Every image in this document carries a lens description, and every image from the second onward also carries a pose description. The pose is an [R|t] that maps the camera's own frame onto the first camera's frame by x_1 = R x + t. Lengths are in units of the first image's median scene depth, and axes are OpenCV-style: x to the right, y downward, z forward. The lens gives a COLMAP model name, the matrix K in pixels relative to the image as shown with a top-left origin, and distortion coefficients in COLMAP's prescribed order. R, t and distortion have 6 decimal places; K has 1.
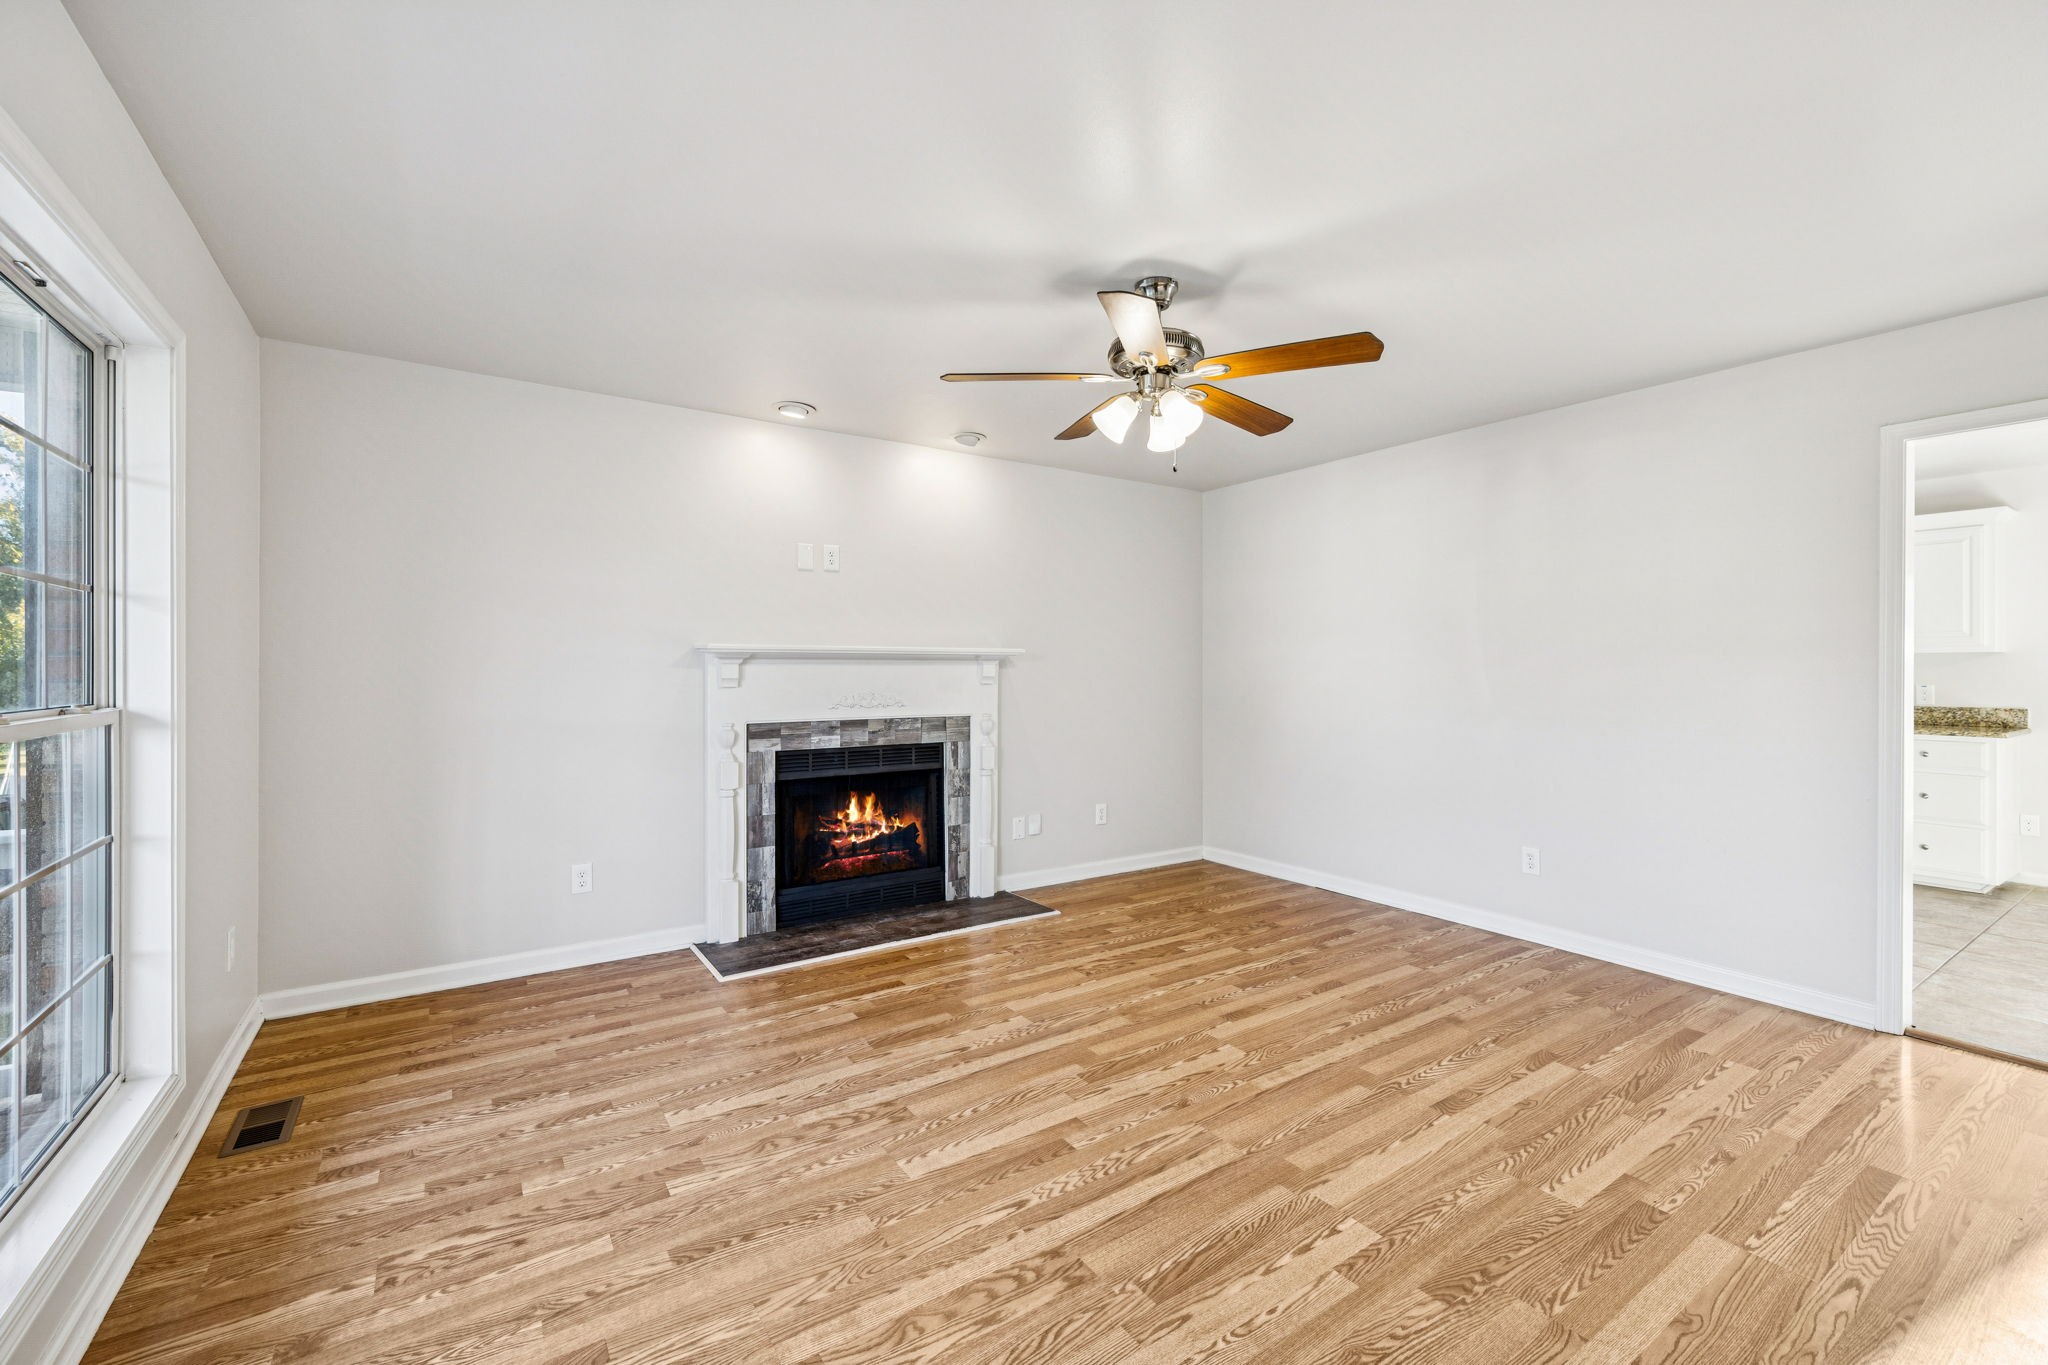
lens RADIAL K [[853.0, 0, 1016.8], [0, 853.0, 670.7], [0, 0, 1]] dist [-0.000215, 0.000569]
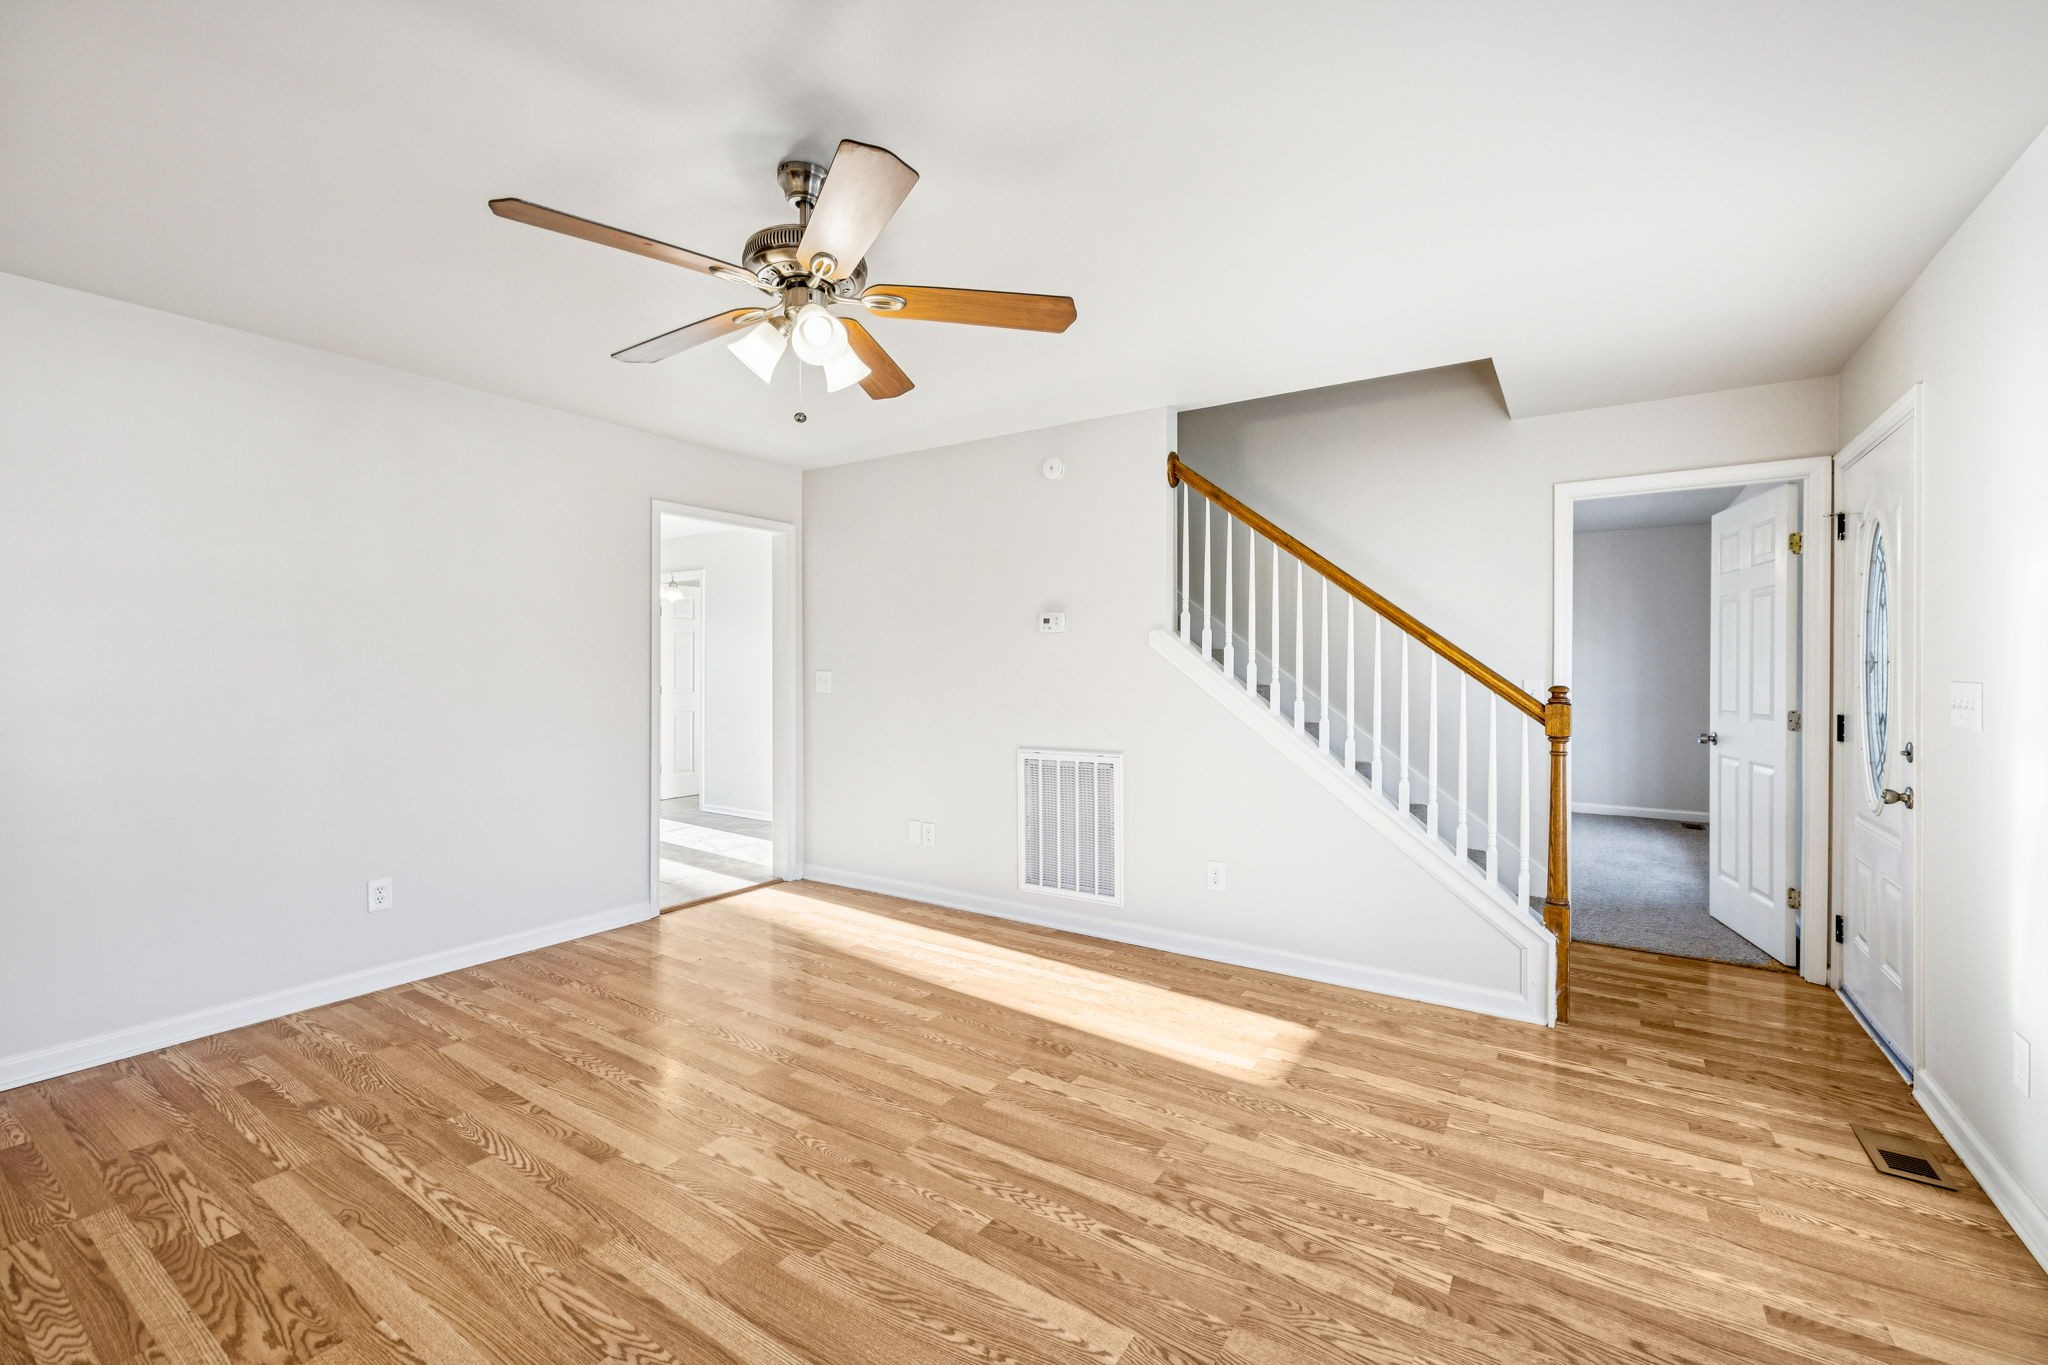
lens RADIAL K [[854.4, 0, 1019.8], [0, 854.4, 676.4], [0, 0, 1]] dist [0.000765, 0.000253]
pose [[-0.386998, -0.011381, 0.922010, -0.629875], [0.000567, 0.999921, 0.012581, -0.004372], [-0.922080, 0.005392, -0.386961, 1.115066]]
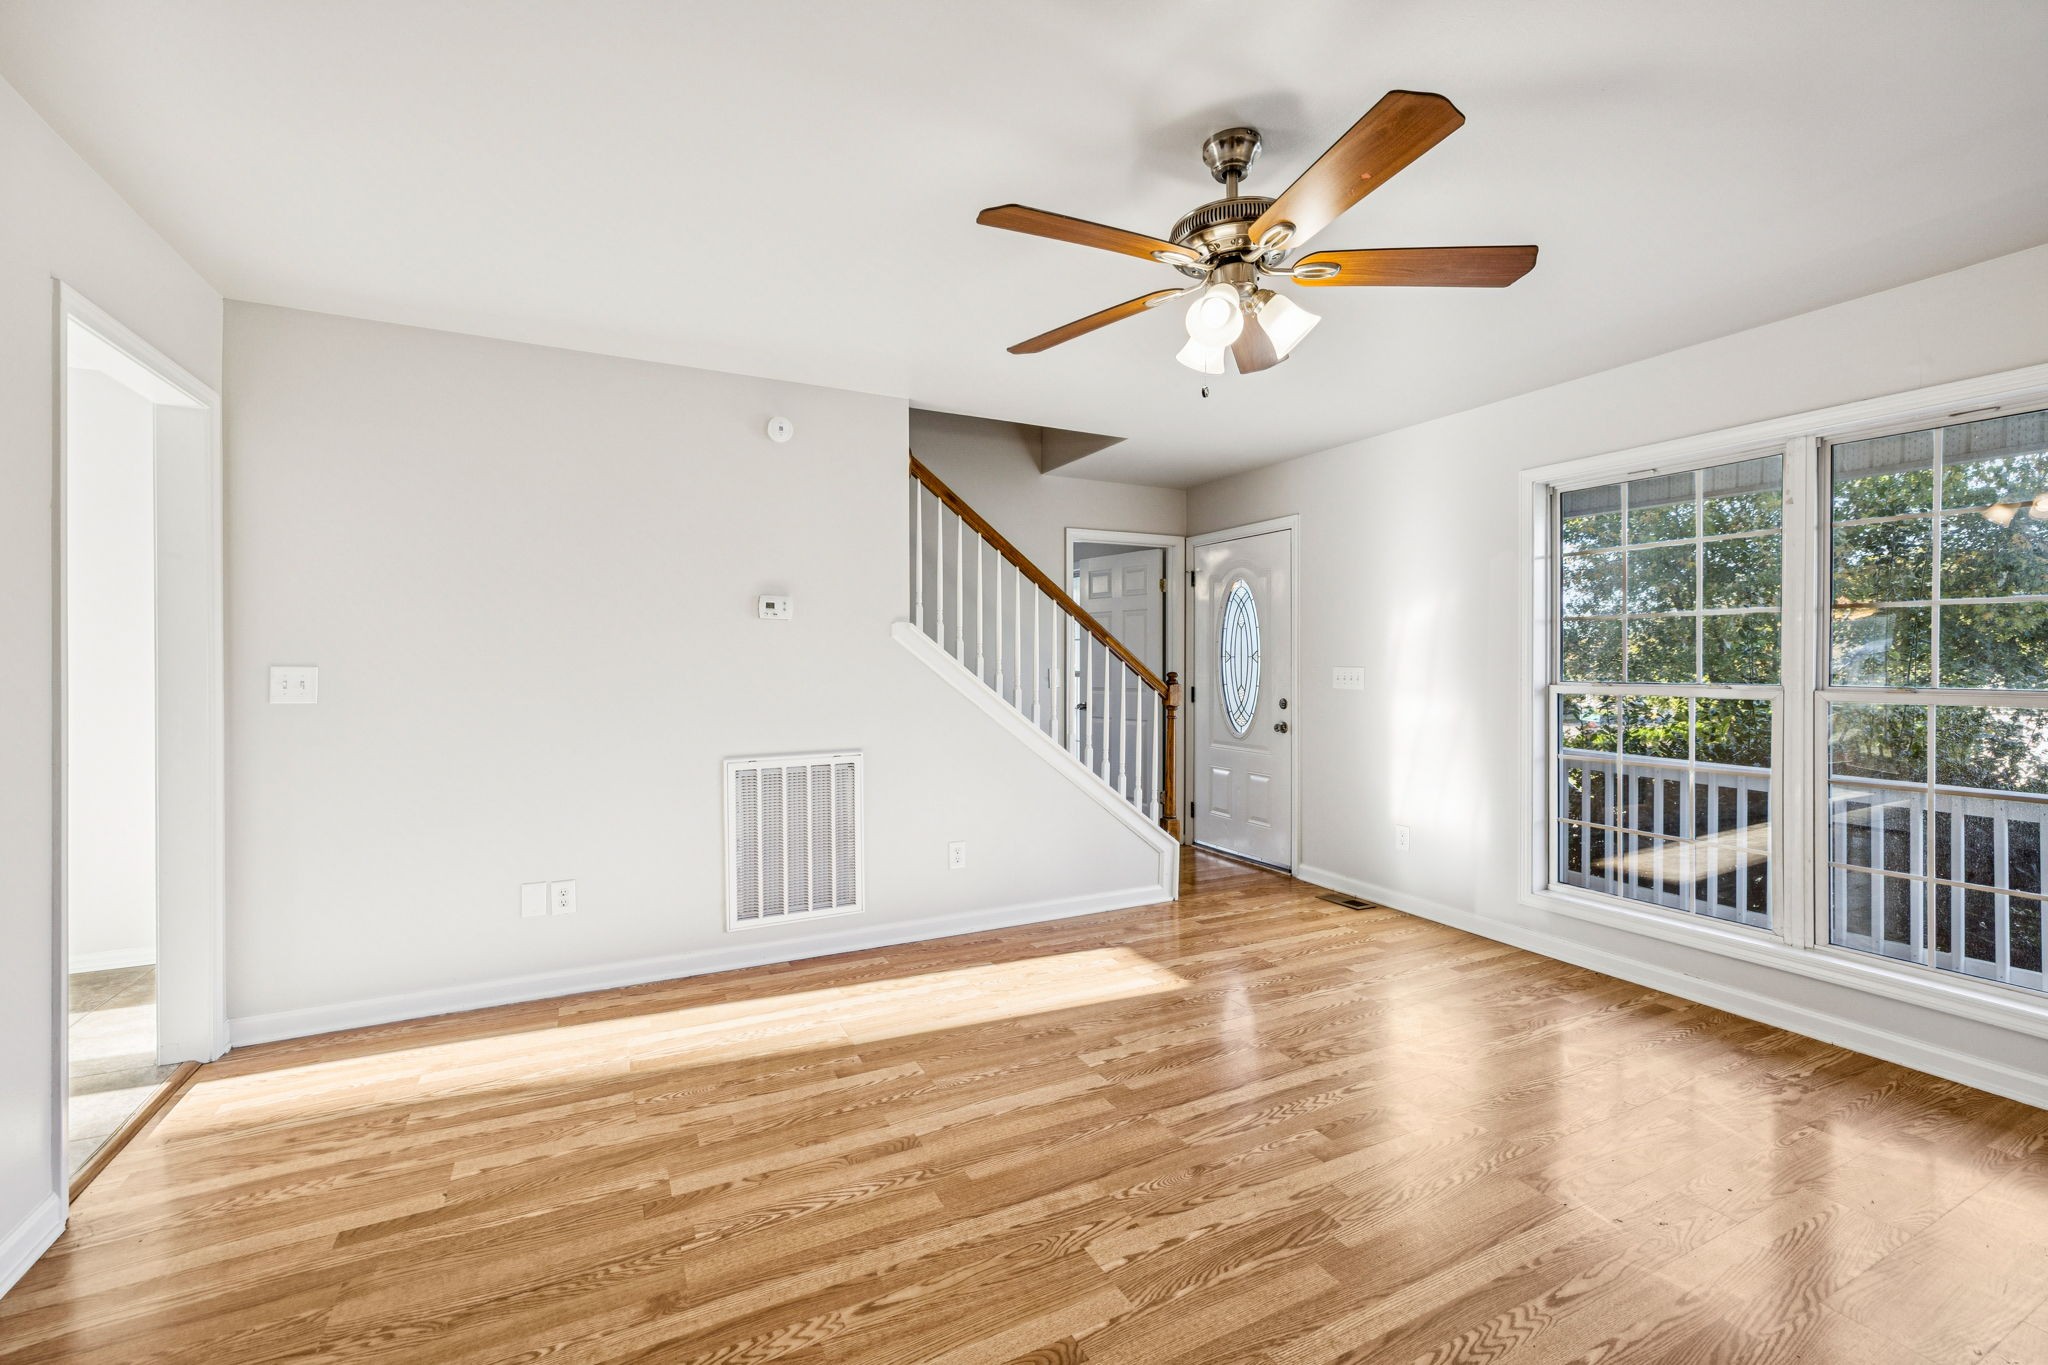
lens RADIAL K [[853.0, 0, 1016.8], [0, 853.0, 670.7], [0, 0, 1]] dist [-0.000215, 0.000569]
pose [[-0.992671, -0.003138, 0.120809, 0.257931], [-0.001331, 0.999886, 0.015036, -0.005082], [-0.120842, 0.014765, -0.992562, 1.748695]]
